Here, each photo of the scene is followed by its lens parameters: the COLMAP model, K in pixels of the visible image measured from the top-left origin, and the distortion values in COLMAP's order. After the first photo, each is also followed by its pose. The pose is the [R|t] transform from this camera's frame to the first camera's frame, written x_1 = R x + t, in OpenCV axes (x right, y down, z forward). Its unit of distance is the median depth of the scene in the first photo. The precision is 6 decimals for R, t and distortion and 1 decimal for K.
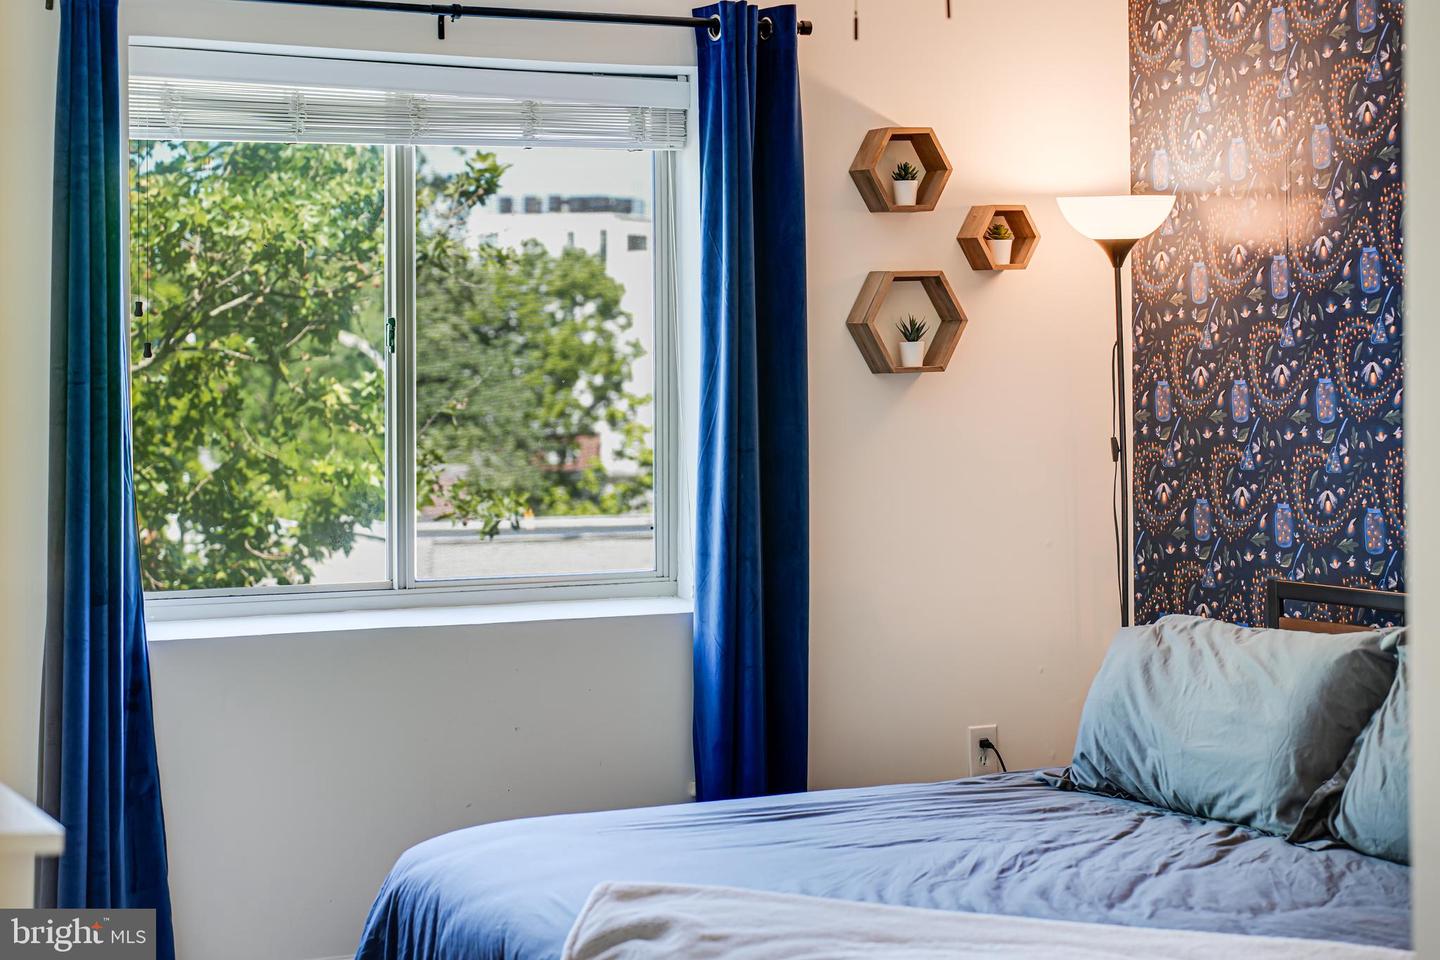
lens RADIAL K [[2516.0, 0, 717.2], [0, 2516.0, 338.8], [0, 0, 1]] dist [0.004860, 0.021012]
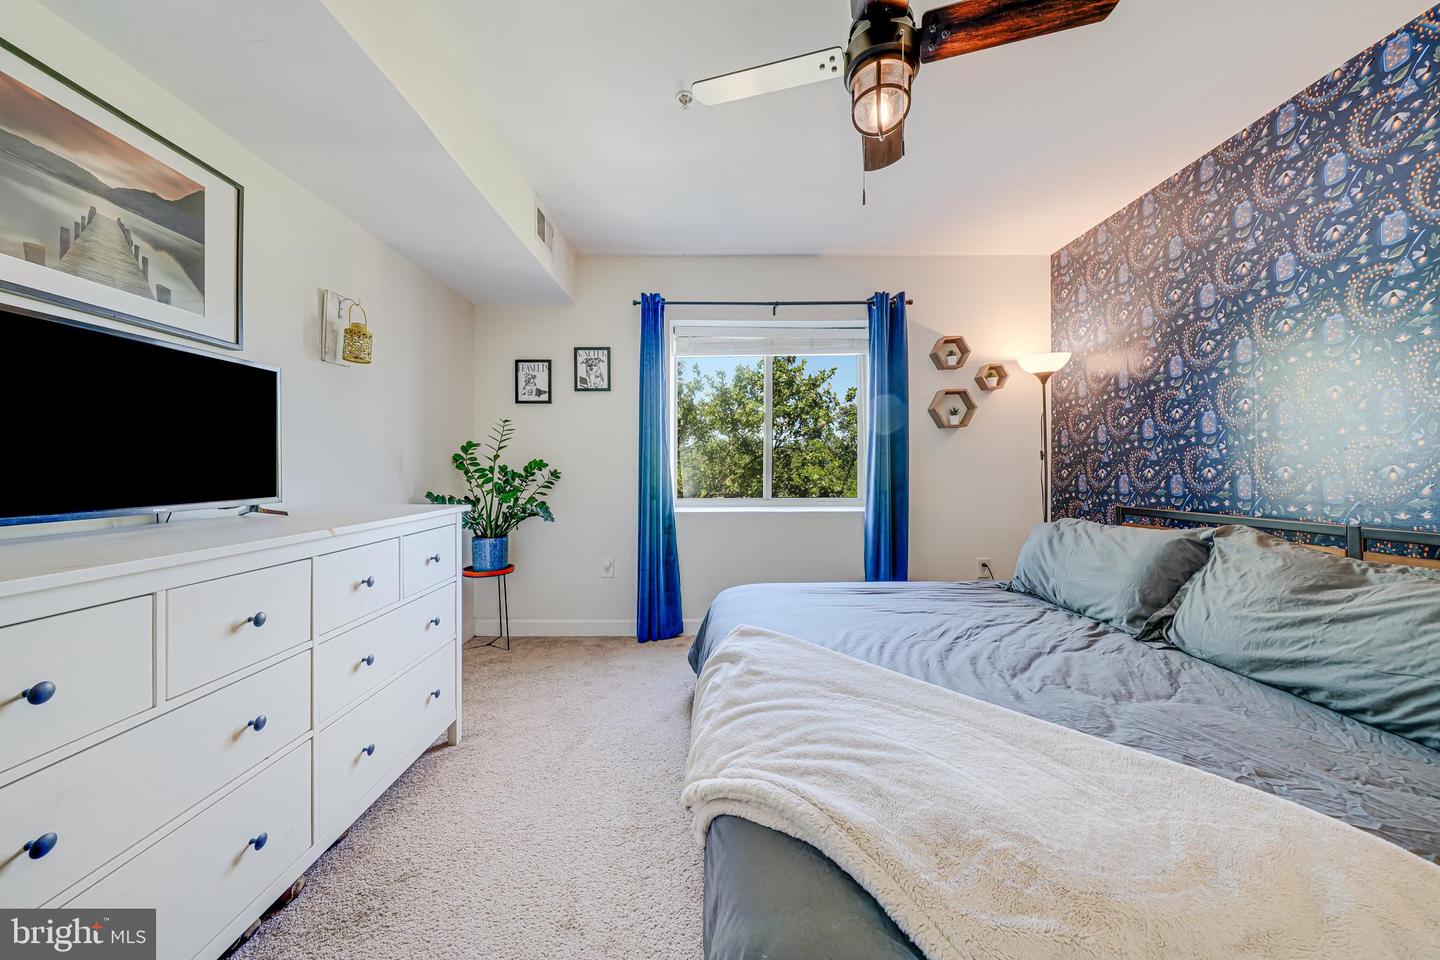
lens RADIAL K [[505.3, 0, 715.5], [0, 505.3, 473.1], [0, 0, 1]] dist [-0.001927, -0.000033]
pose [[0.903996, 0.005722, -0.427503, 0.081488], [0.003700, 0.999768, 0.021207, 0.052695], [0.427525, -0.020753, 0.903765, 0.412199]]
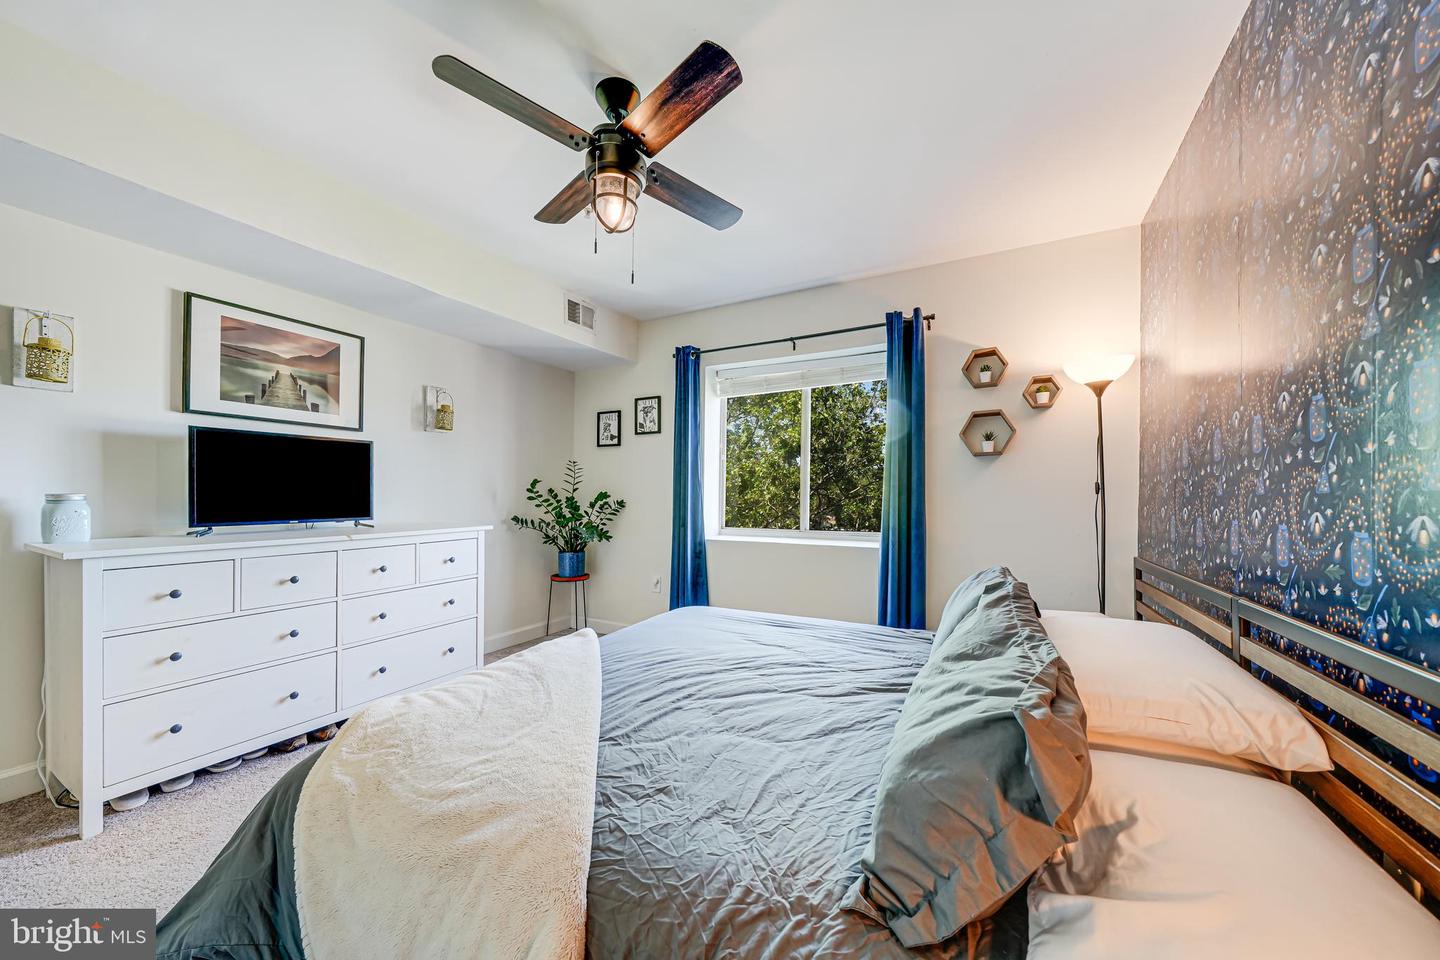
lens RADIAL K [[517.0, 0, 715.8], [0, 517.0, 498.1], [0, 0, 1]] dist [-0.002636, -0.000124]
pose [[0.584044, 0.010814, -0.811650, 0.330627], [0.003419, 0.999870, 0.015781, 0.046746], [0.811715, -0.011992, 0.583931, 0.540871]]
